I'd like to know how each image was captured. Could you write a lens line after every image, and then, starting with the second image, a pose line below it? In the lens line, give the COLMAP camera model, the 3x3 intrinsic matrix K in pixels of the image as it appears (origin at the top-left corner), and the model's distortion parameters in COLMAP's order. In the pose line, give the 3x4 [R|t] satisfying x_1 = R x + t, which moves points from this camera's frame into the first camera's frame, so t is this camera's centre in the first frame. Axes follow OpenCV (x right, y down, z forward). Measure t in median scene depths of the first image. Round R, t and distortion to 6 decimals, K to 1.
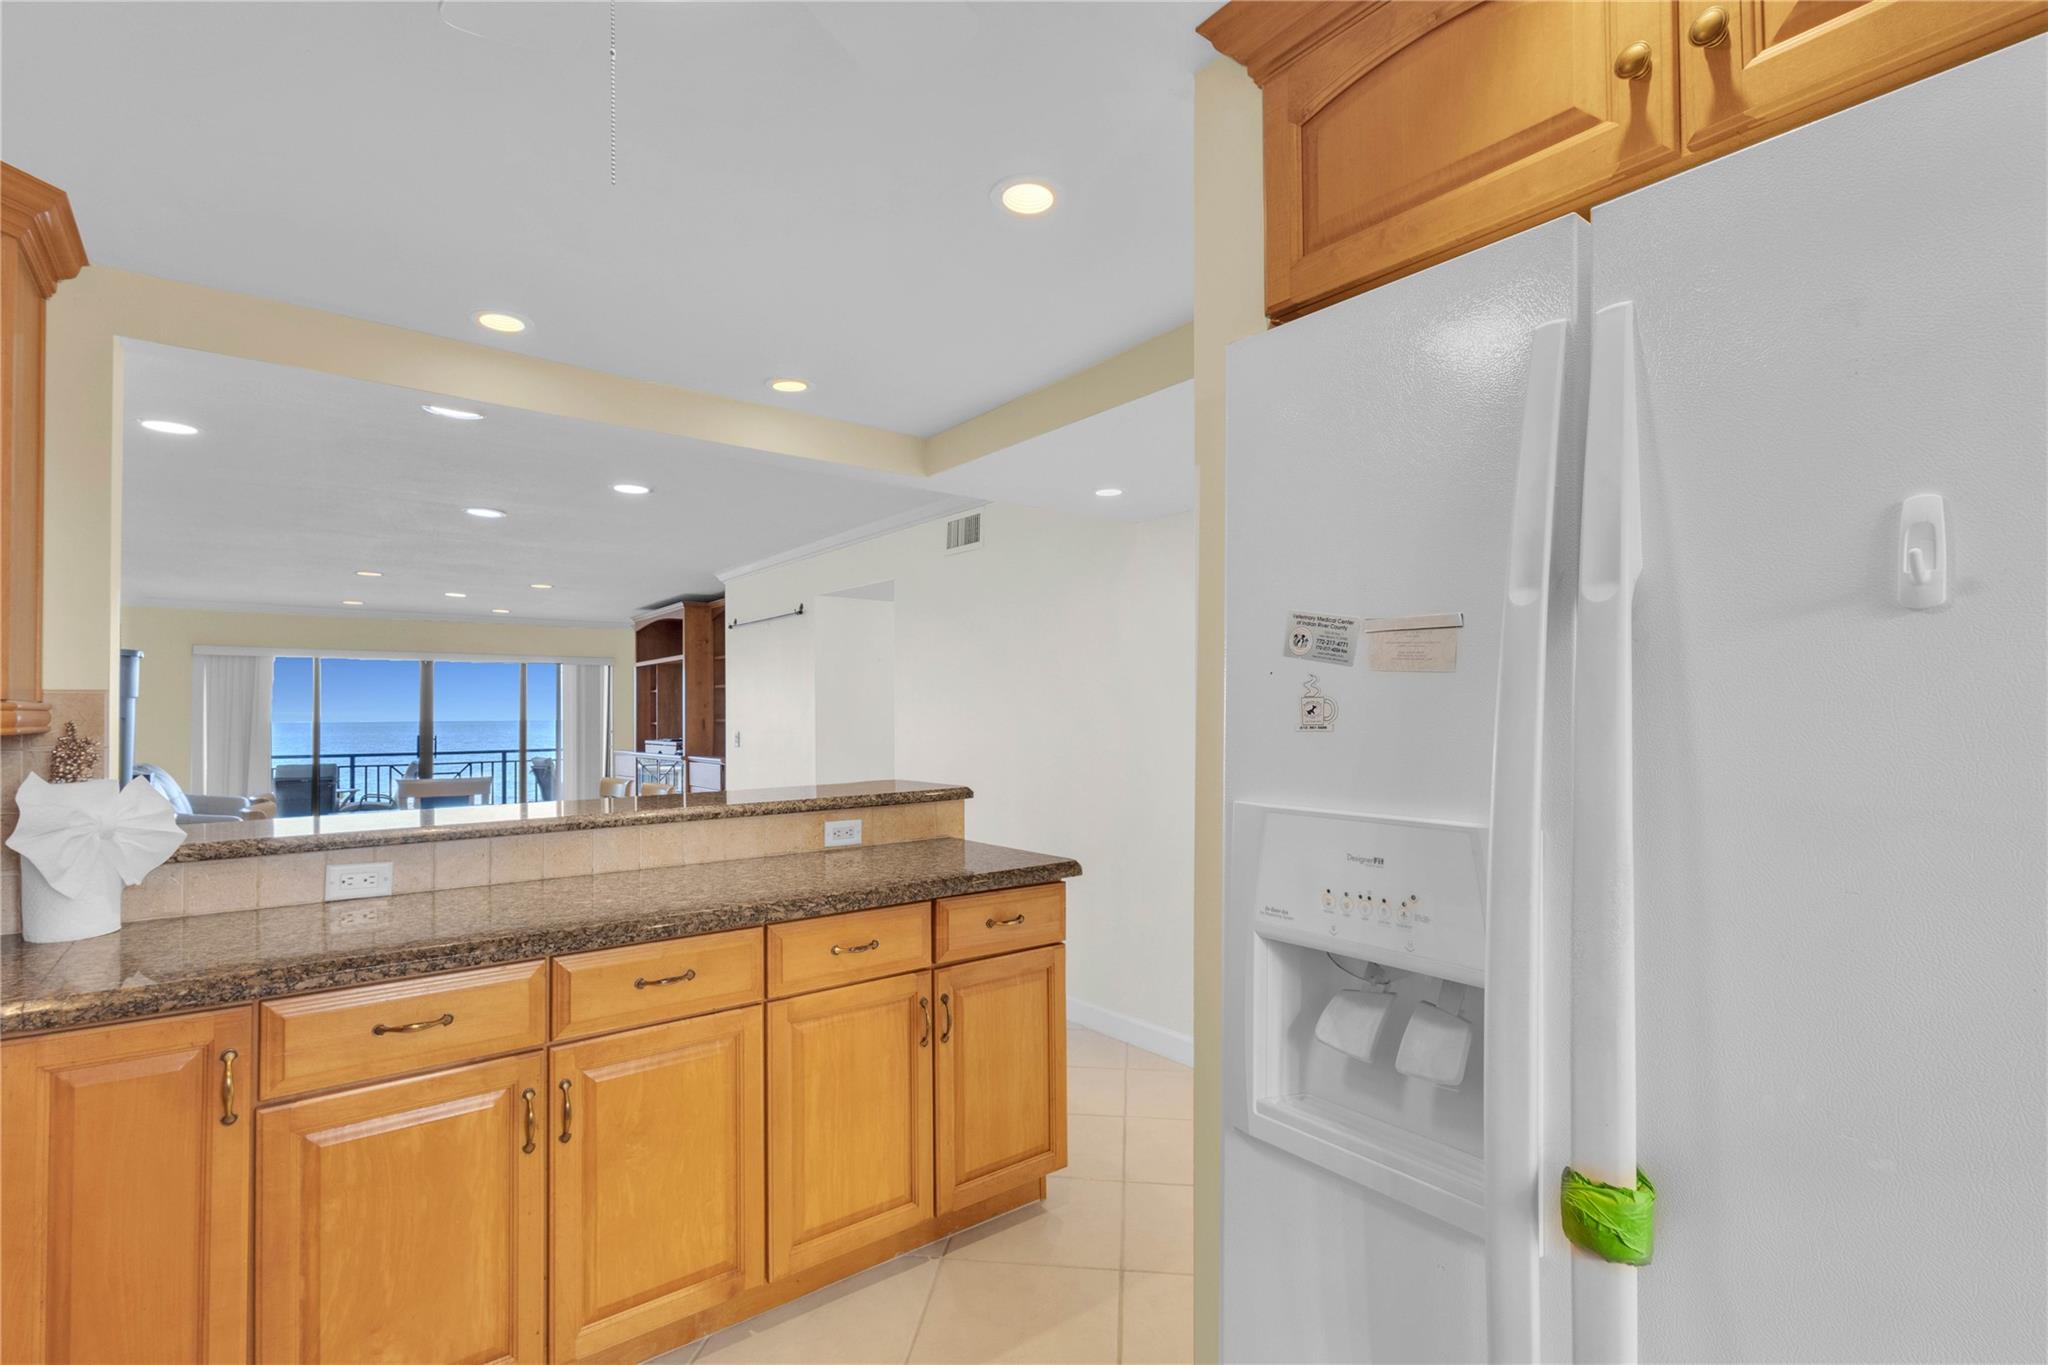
lens RADIAL K [[956.3, 0, 1044.6], [0, 956.3, 693.1], [0, 0, 1]] dist [0.001116, 0.000209]
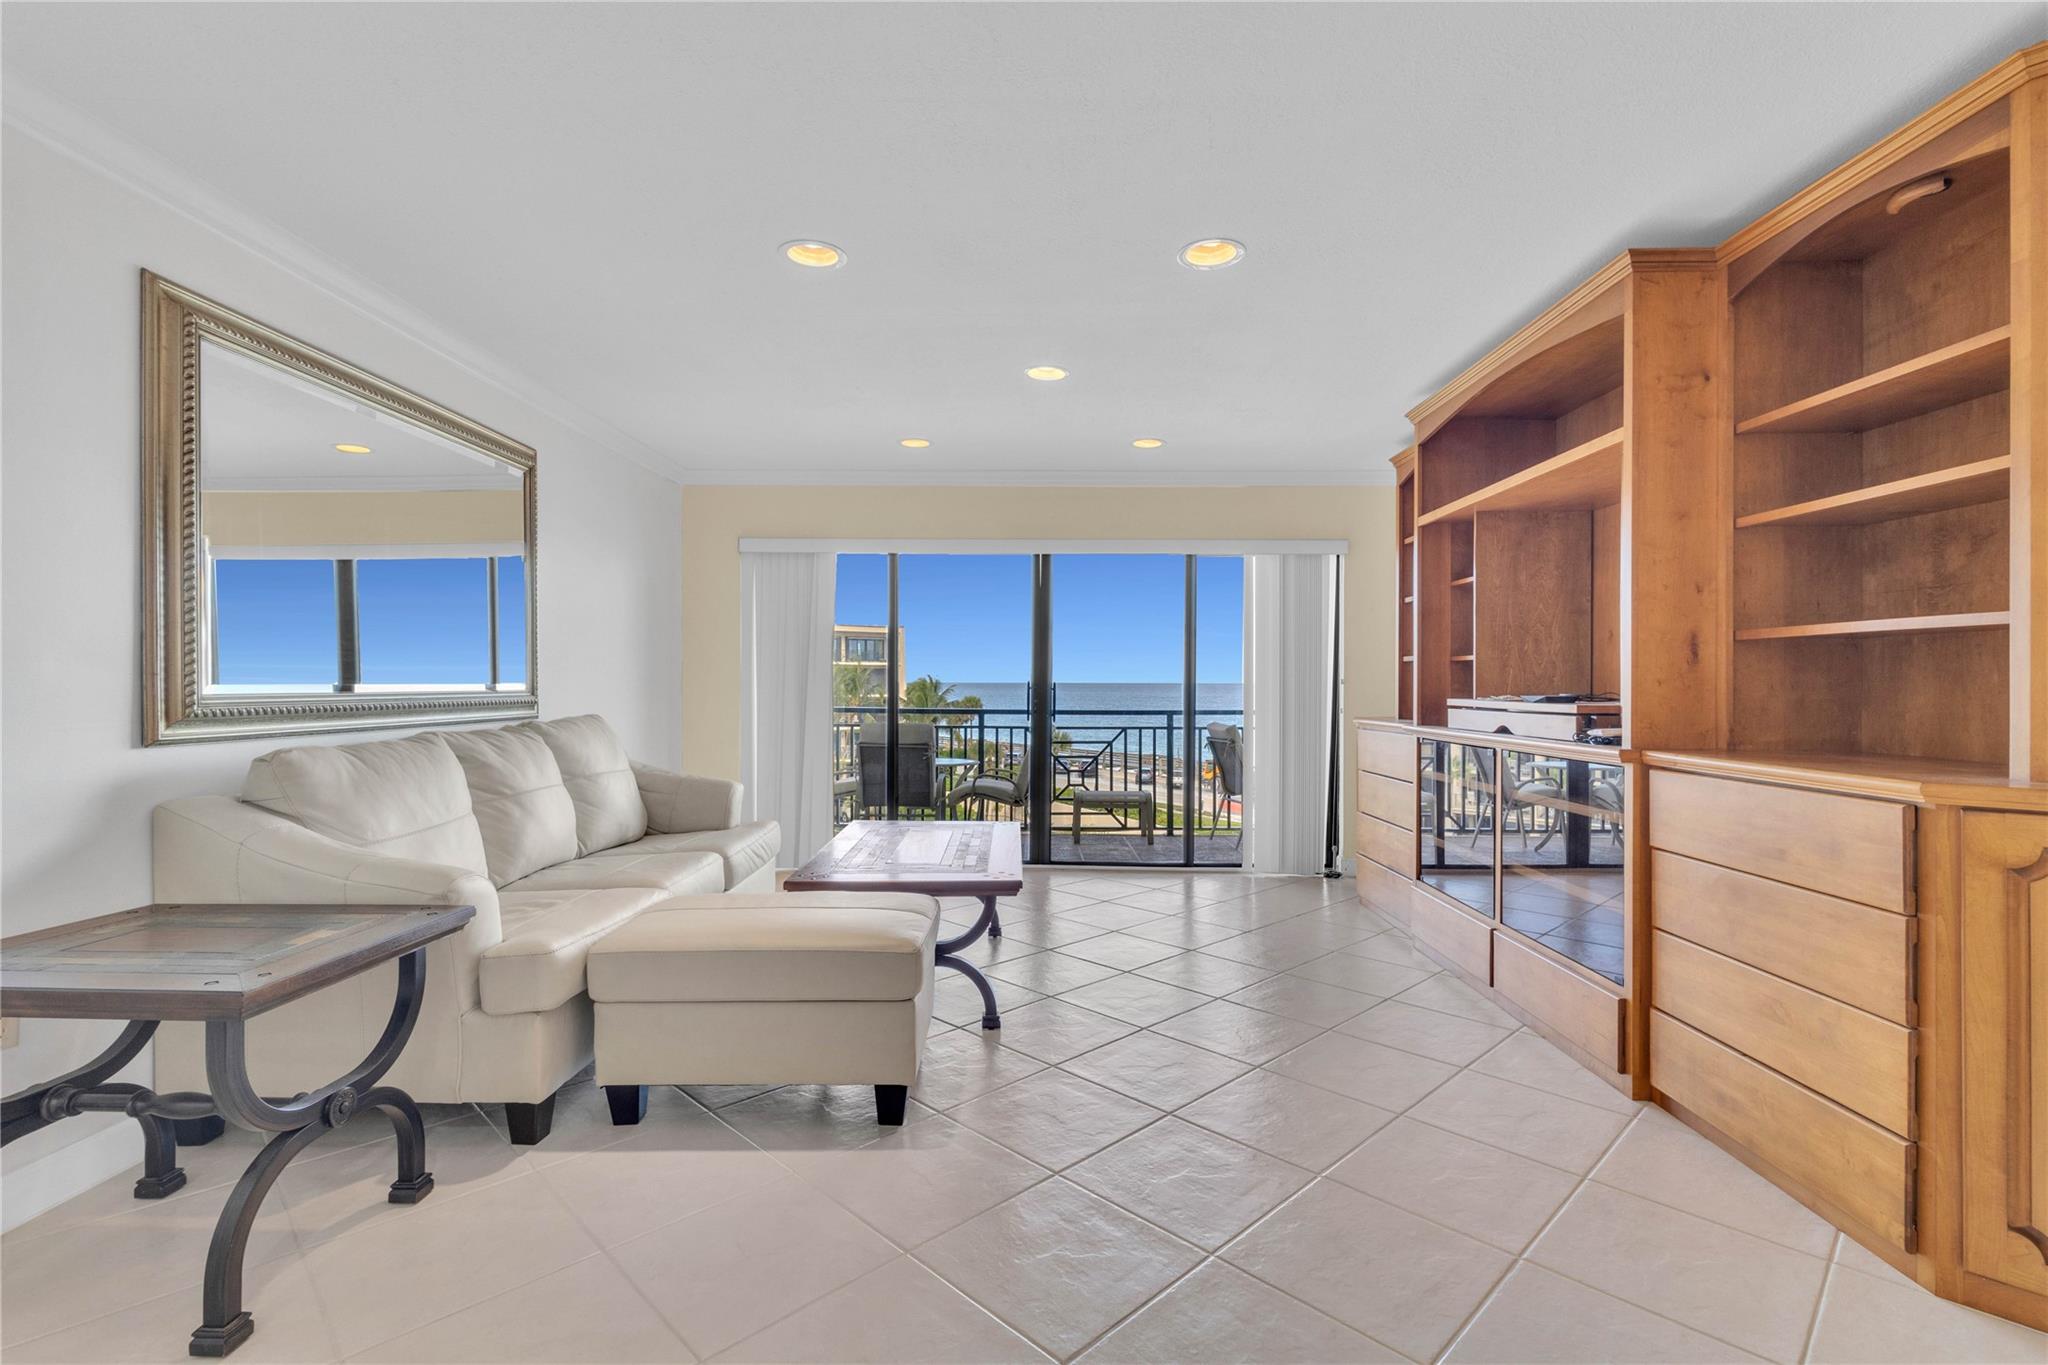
lens RADIAL K [[972.2, 0, 1020.9], [0, 972.2, 685.2], [0, 0, 1]] dist [0.002141, 0.000399]
pose [[0.769160, 0.013227, -0.638919, -0.292665], [0.005320, 0.999619, 0.027099, 0.031875], [0.639034, -0.024243, 0.768797, 0.565453]]
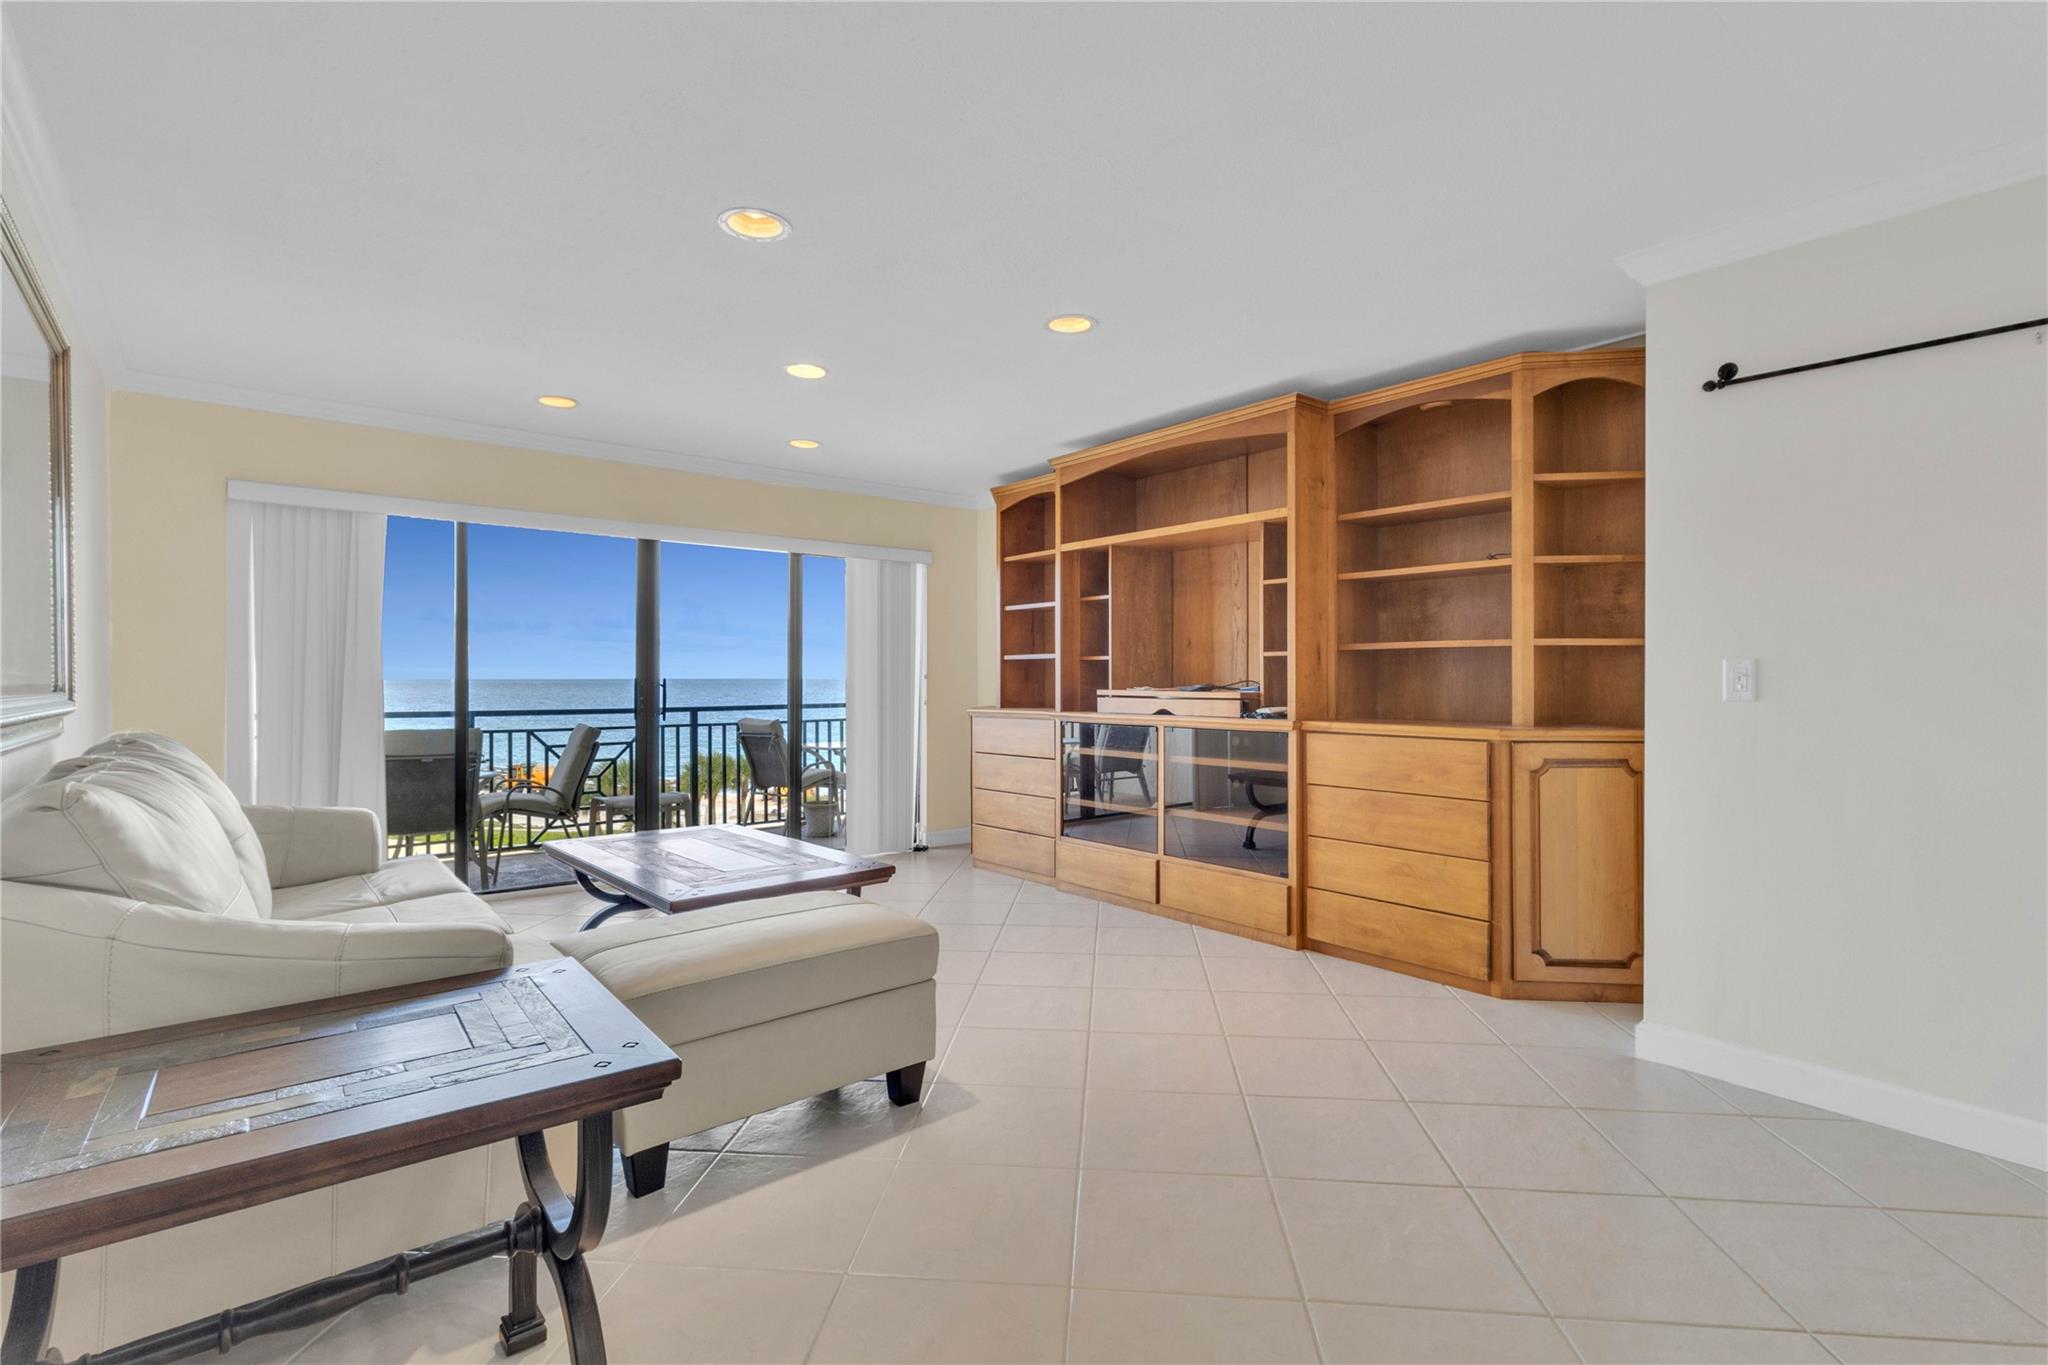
lens RADIAL K [[973.4, 0, 1051.1], [0, 973.4, 678.1], [0, 0, 1]] dist [-0.010804, 0.000029]
pose [[0.999409, 0.008845, 0.033215, -0.461081], [-0.009617, 0.999686, 0.023136, 0.031441], [-0.033000, -0.023442, 0.999180, 0.469189]]
